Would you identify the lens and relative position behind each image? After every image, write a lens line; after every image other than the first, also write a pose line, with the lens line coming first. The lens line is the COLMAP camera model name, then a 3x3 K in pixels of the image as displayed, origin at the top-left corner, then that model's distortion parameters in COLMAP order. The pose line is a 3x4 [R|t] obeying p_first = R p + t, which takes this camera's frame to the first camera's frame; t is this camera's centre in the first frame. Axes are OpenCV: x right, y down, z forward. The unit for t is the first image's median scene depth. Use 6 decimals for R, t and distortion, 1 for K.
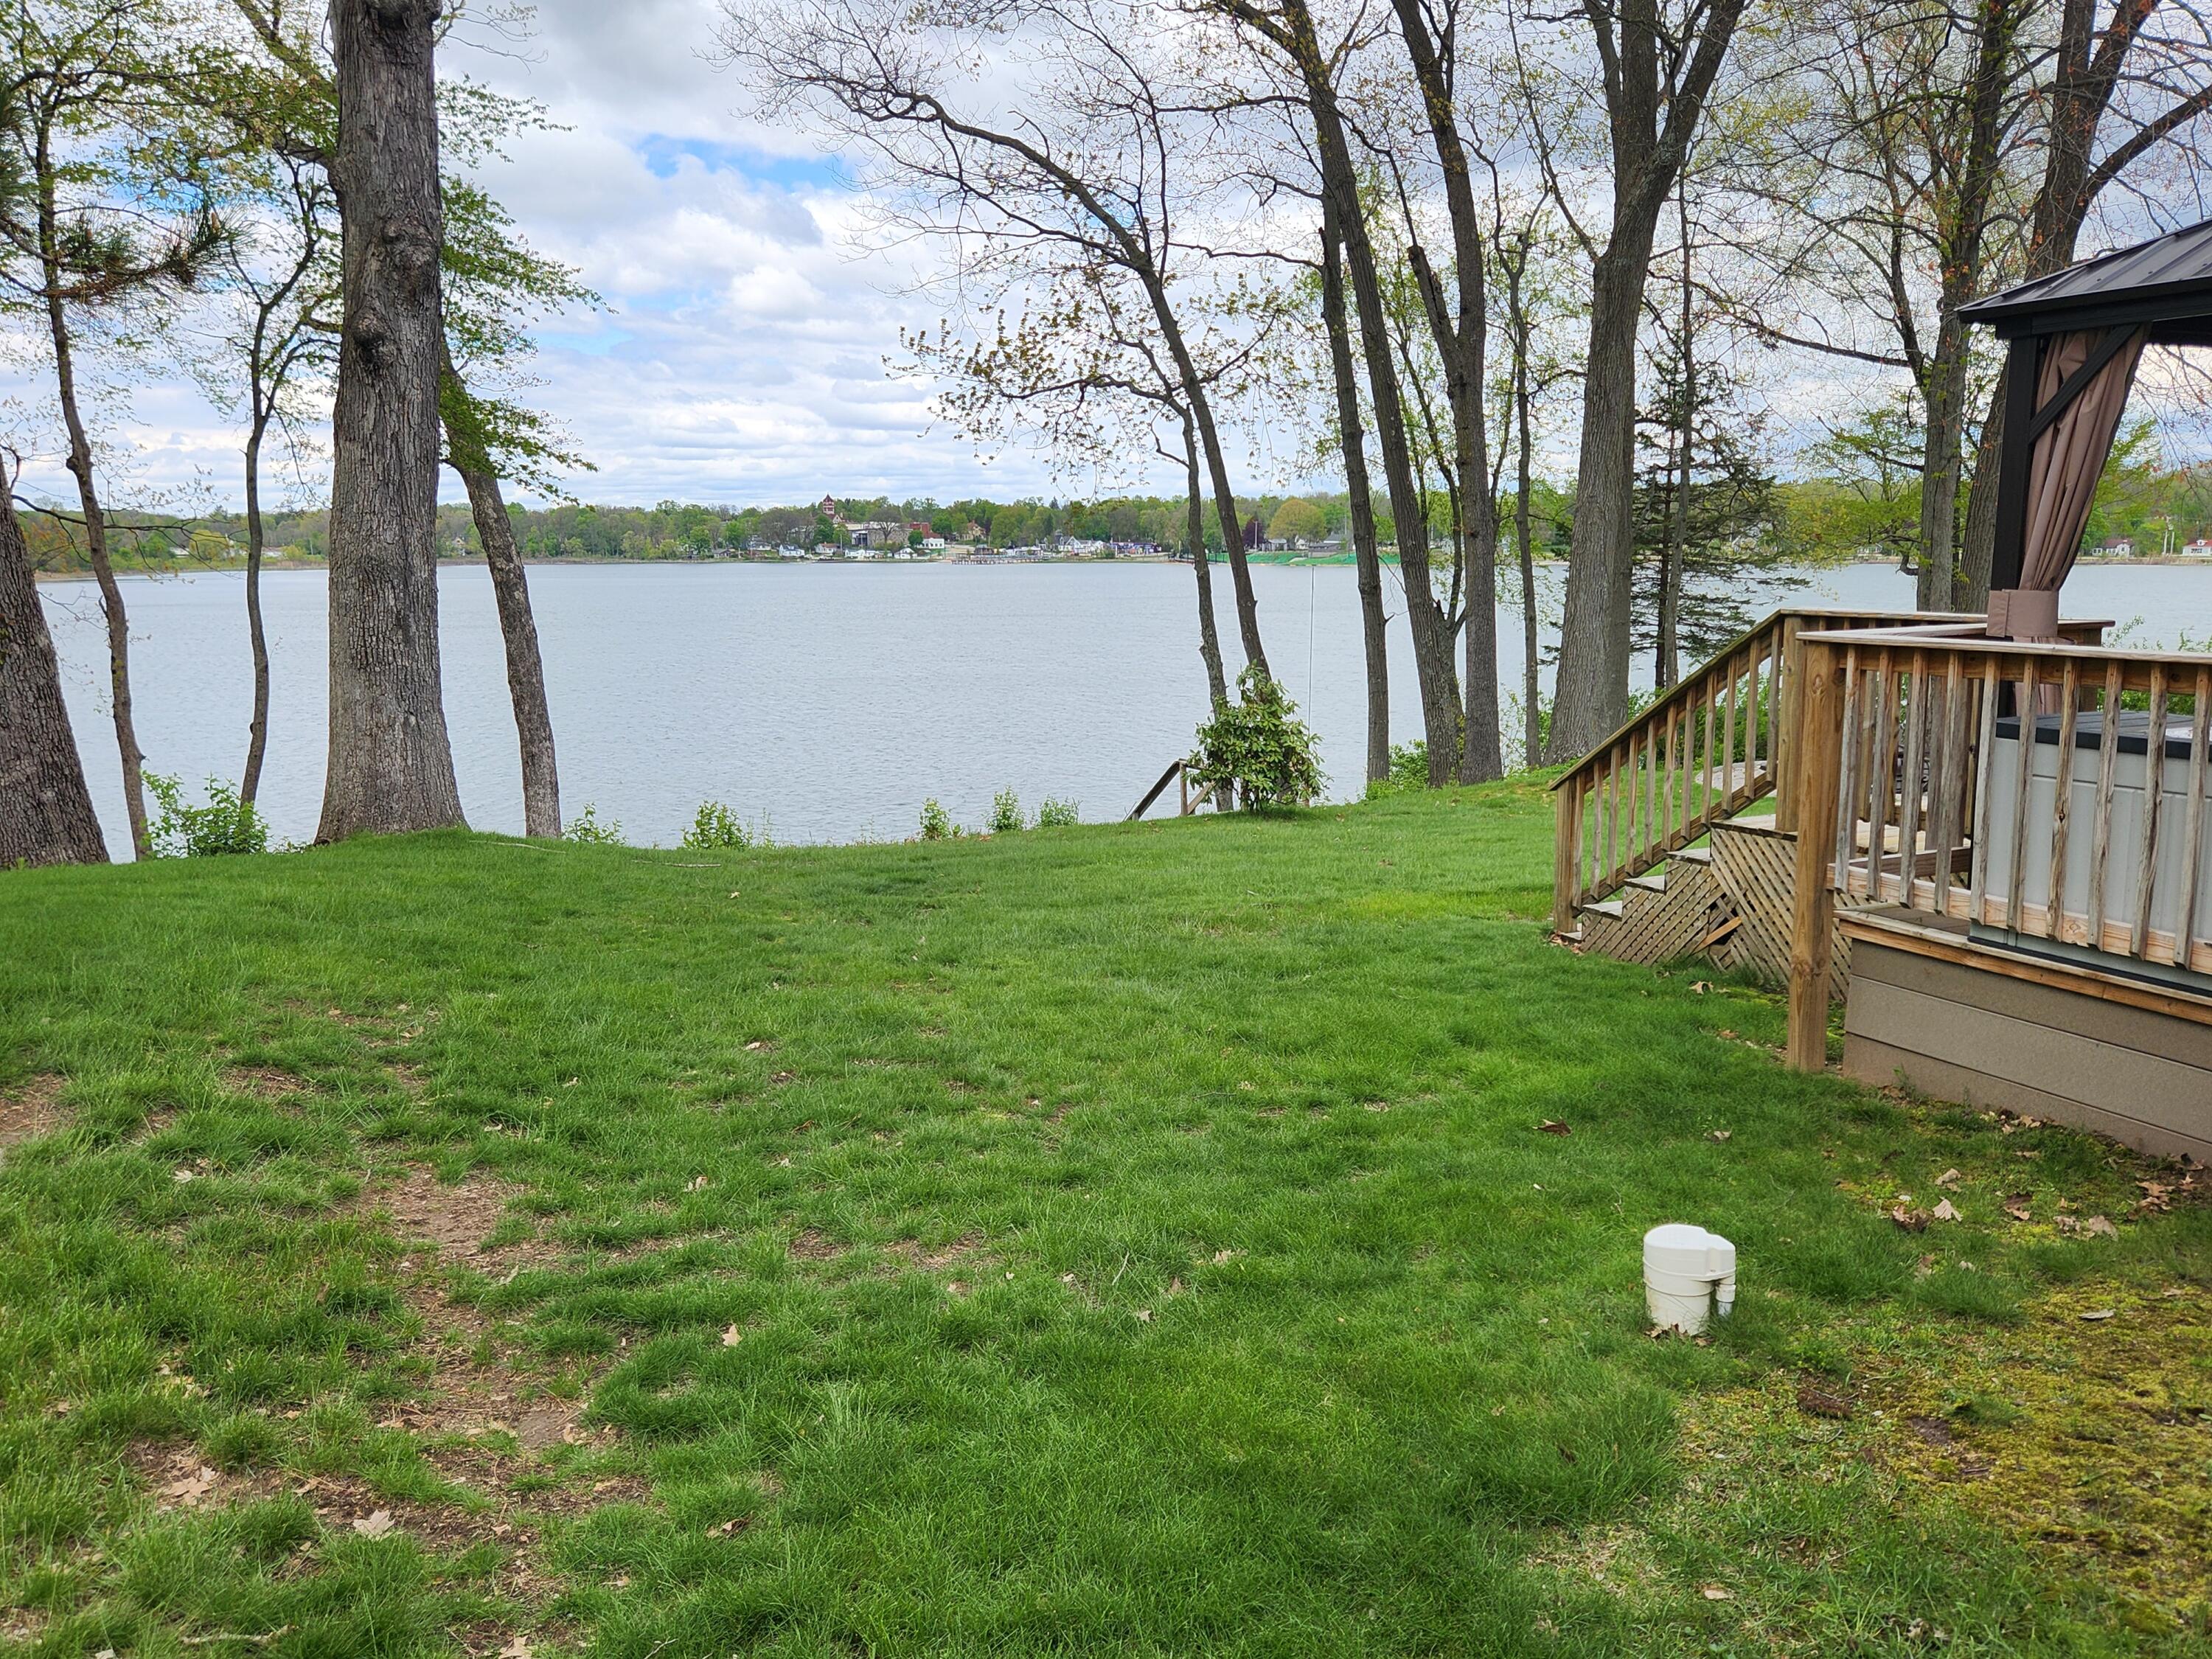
lens RADIAL K [[1741.4, 0, 1098.7], [0, 1741.4, 851.9], [0, 0, 1]] dist [0.056268, -0.062051]
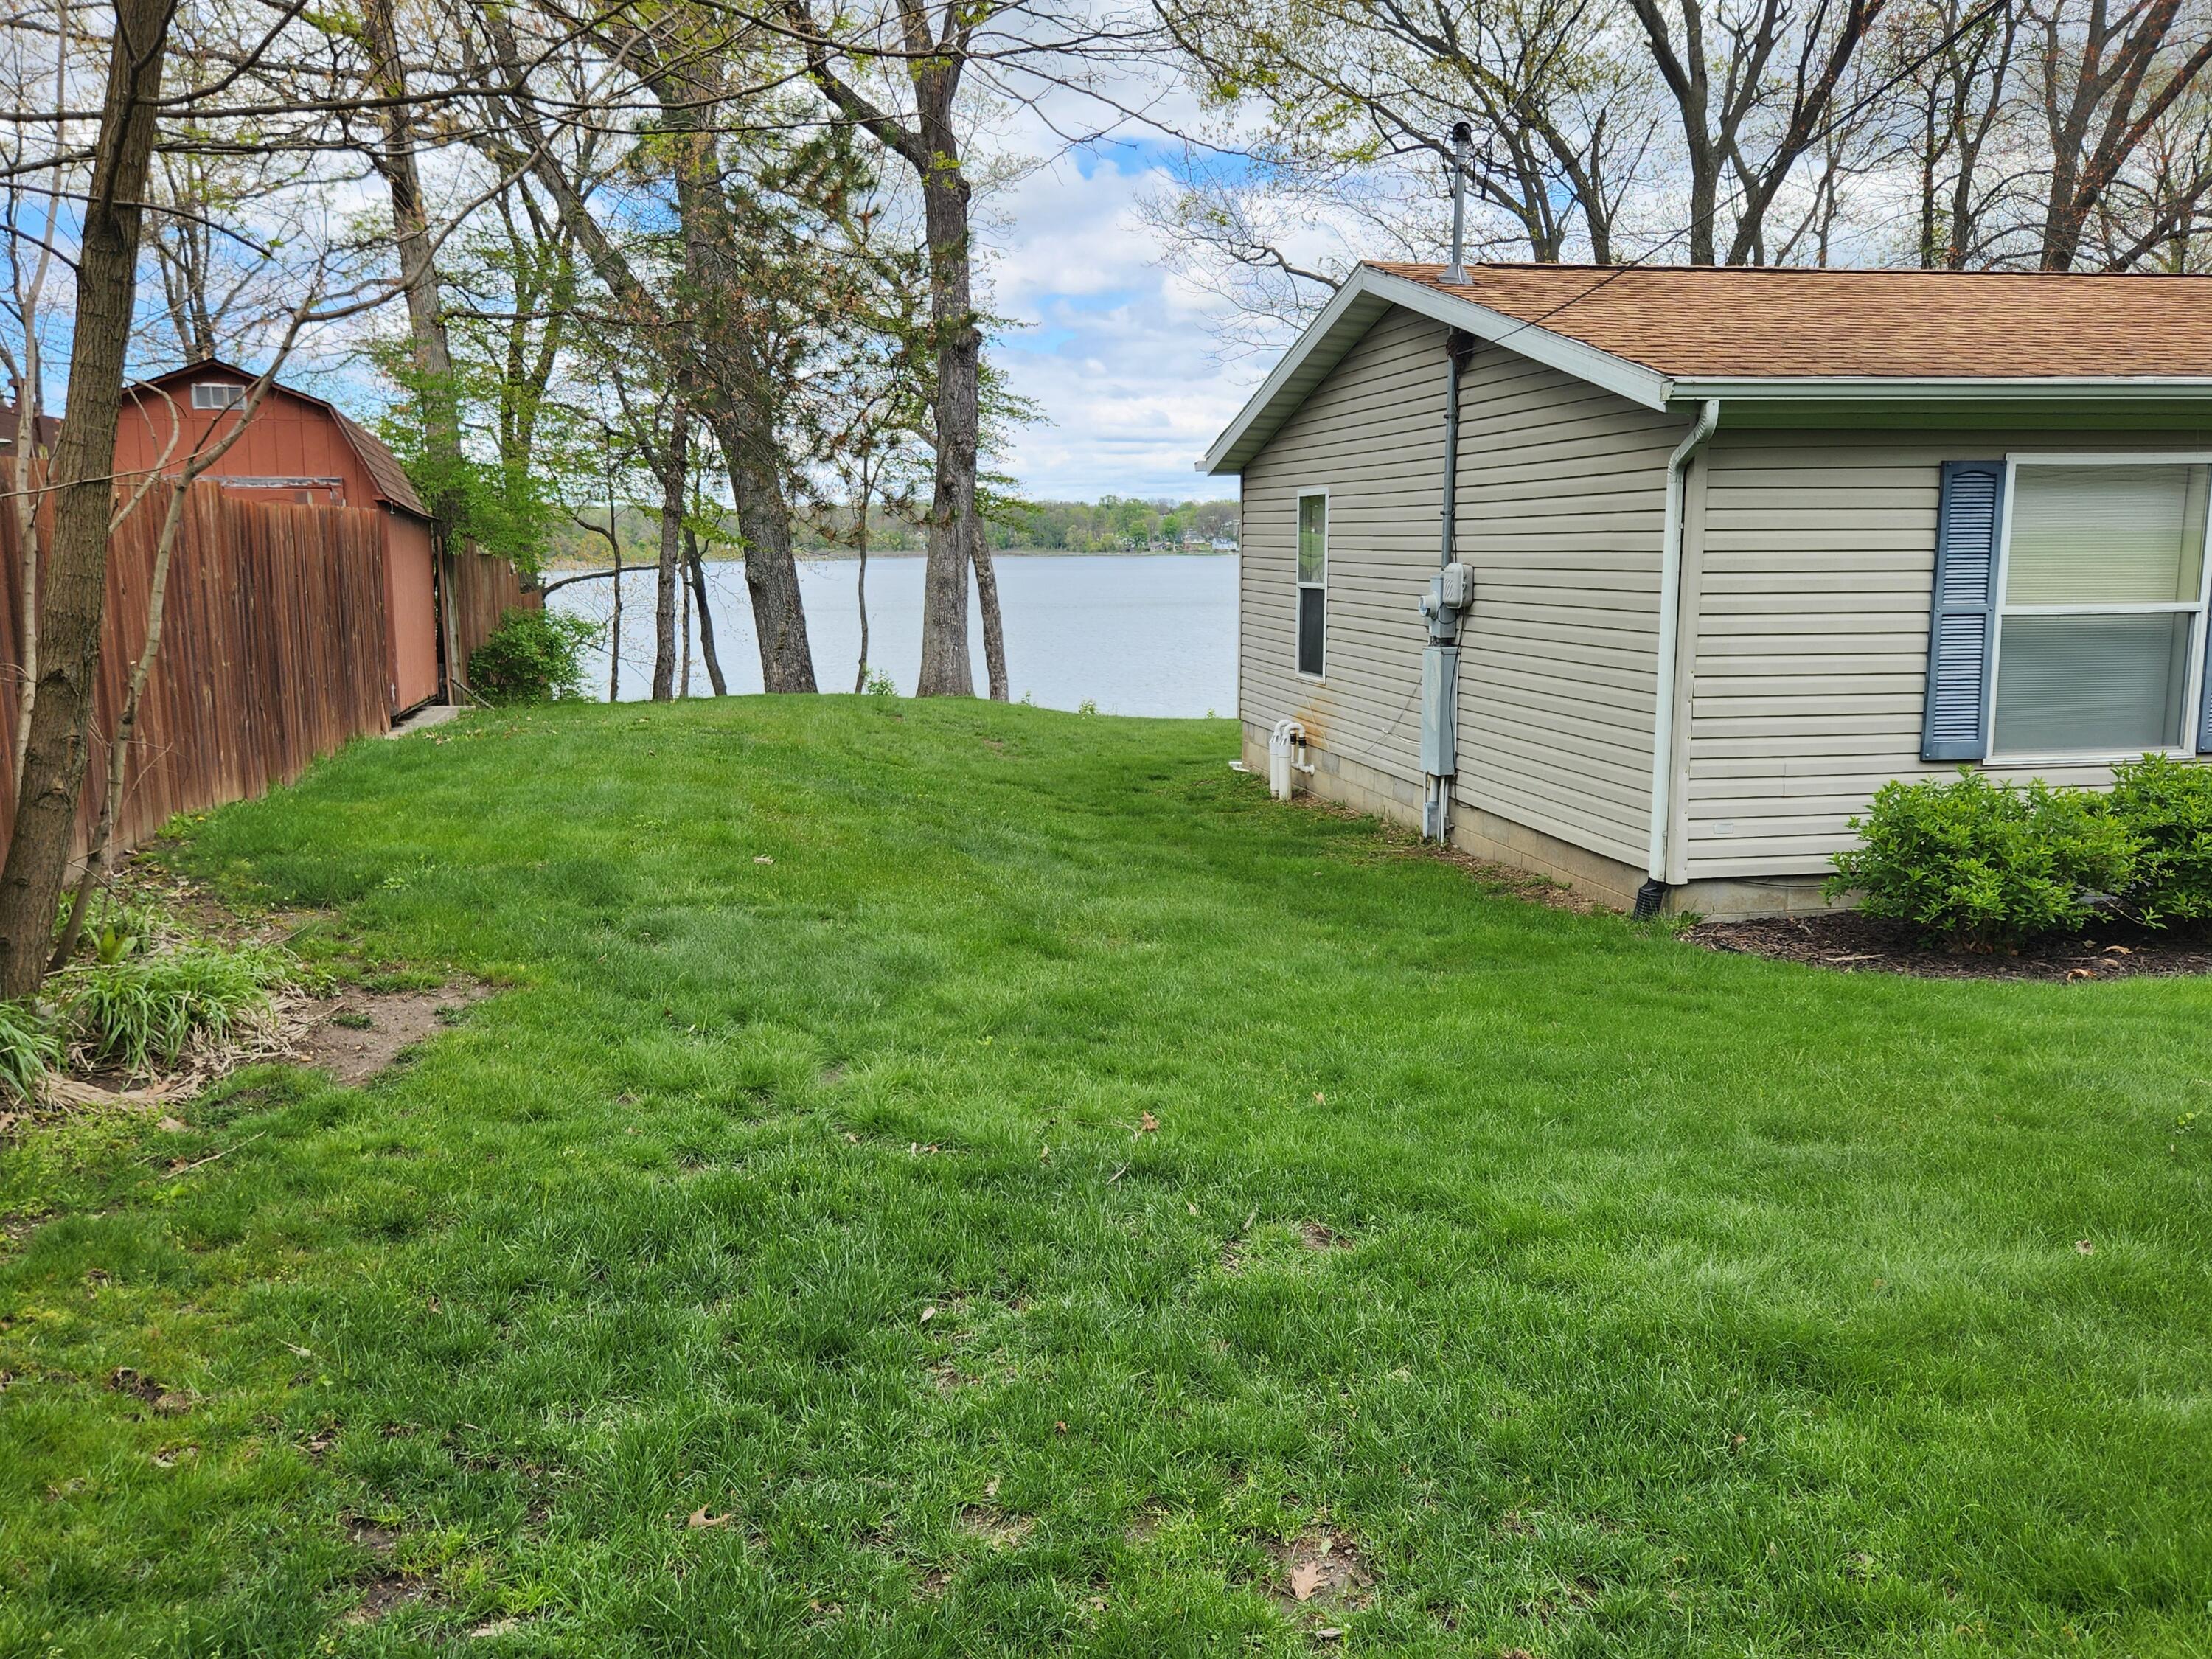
lens RADIAL K [[1741.4, 0, 1105.8], [0, 1741.4, 829.5], [0, 0, 1]] dist [0.056268, -0.062051]
pose [[0.971429, 0.041473, -0.233678, 0.161482], [-0.043372, 0.999055, -0.002992, 0.075608], [0.233333, 0.013042, 0.972309, -0.551773]]
